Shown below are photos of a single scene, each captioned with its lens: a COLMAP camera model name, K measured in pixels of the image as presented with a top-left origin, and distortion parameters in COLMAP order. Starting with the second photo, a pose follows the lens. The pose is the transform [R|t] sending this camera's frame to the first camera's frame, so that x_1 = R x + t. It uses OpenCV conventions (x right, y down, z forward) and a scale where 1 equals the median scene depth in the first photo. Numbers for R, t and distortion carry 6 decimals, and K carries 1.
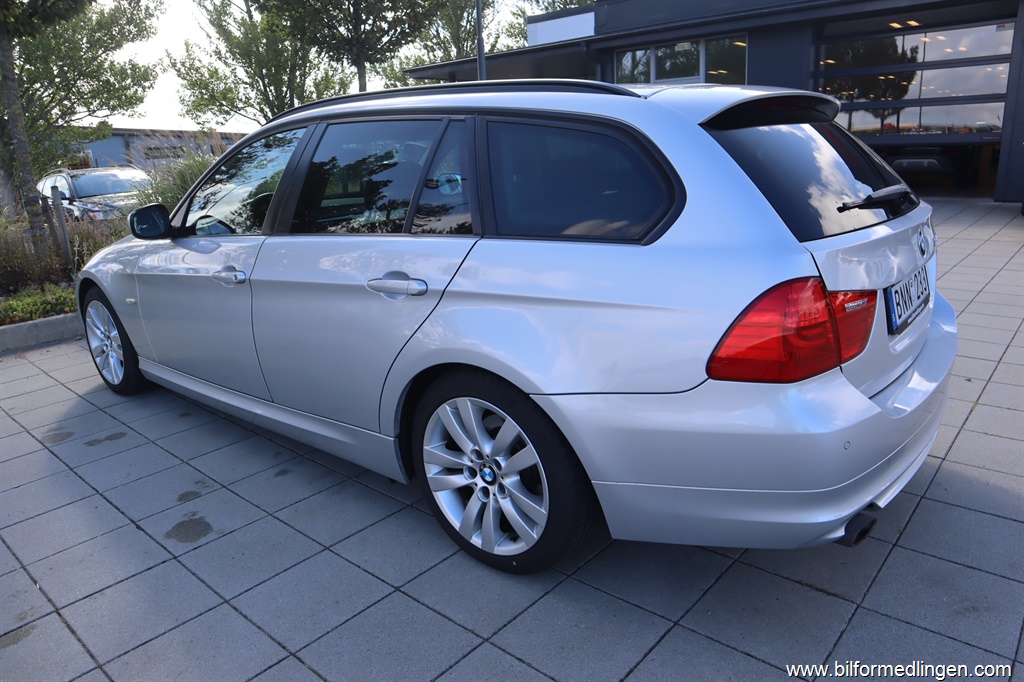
lens RADIAL K [[708.4, 0, 512.0], [0, 708.4, 341.0], [0, 0, 1]] dist [-0.120336, 0.071492]
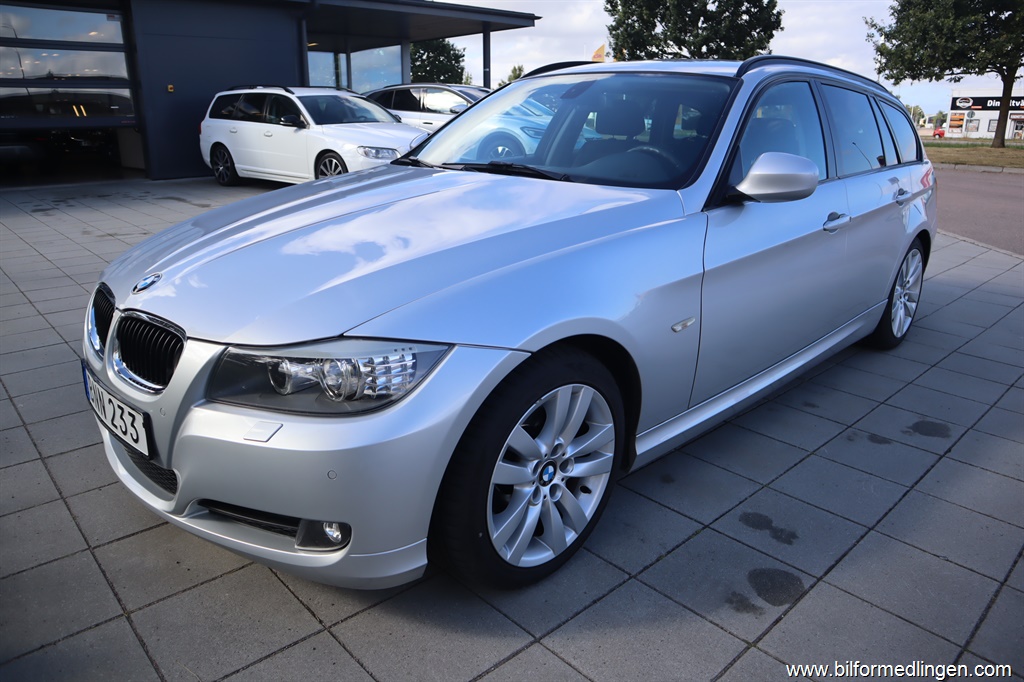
lens RADIAL K [[704.0, 0, 499.2], [0, 704.0, 341.2], [0, 0, 1]] dist [-0.123515, 0.064025]
pose [[0.109199, -0.263282, 0.958519, -1.429127], [0.252269, 0.940055, 0.229470, -0.277038], [-0.961476, 0.216747, 0.169071, 1.316126]]
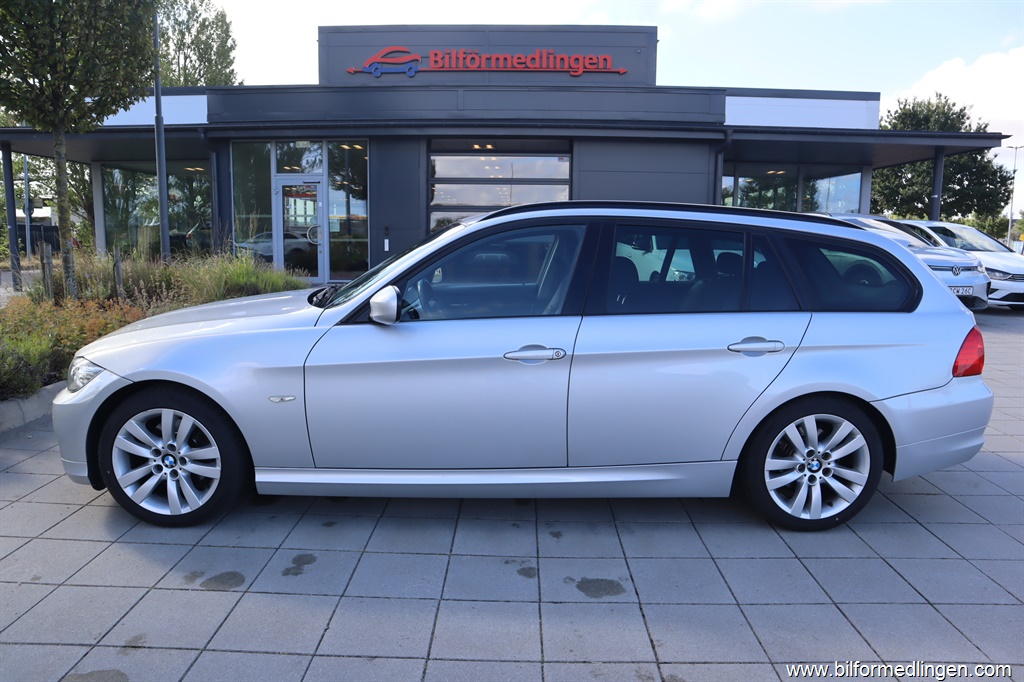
lens RADIAL K [[708.4, 0, 512.0], [0, 708.4, 341.0], [0, 0, 1]] dist [-0.120336, 0.071492]
pose [[0.757419, -0.045839, 0.651318, -1.122300], [0.126814, 0.988865, -0.077876, -0.032419], [-0.640495, 0.141581, 0.754798, 0.192163]]
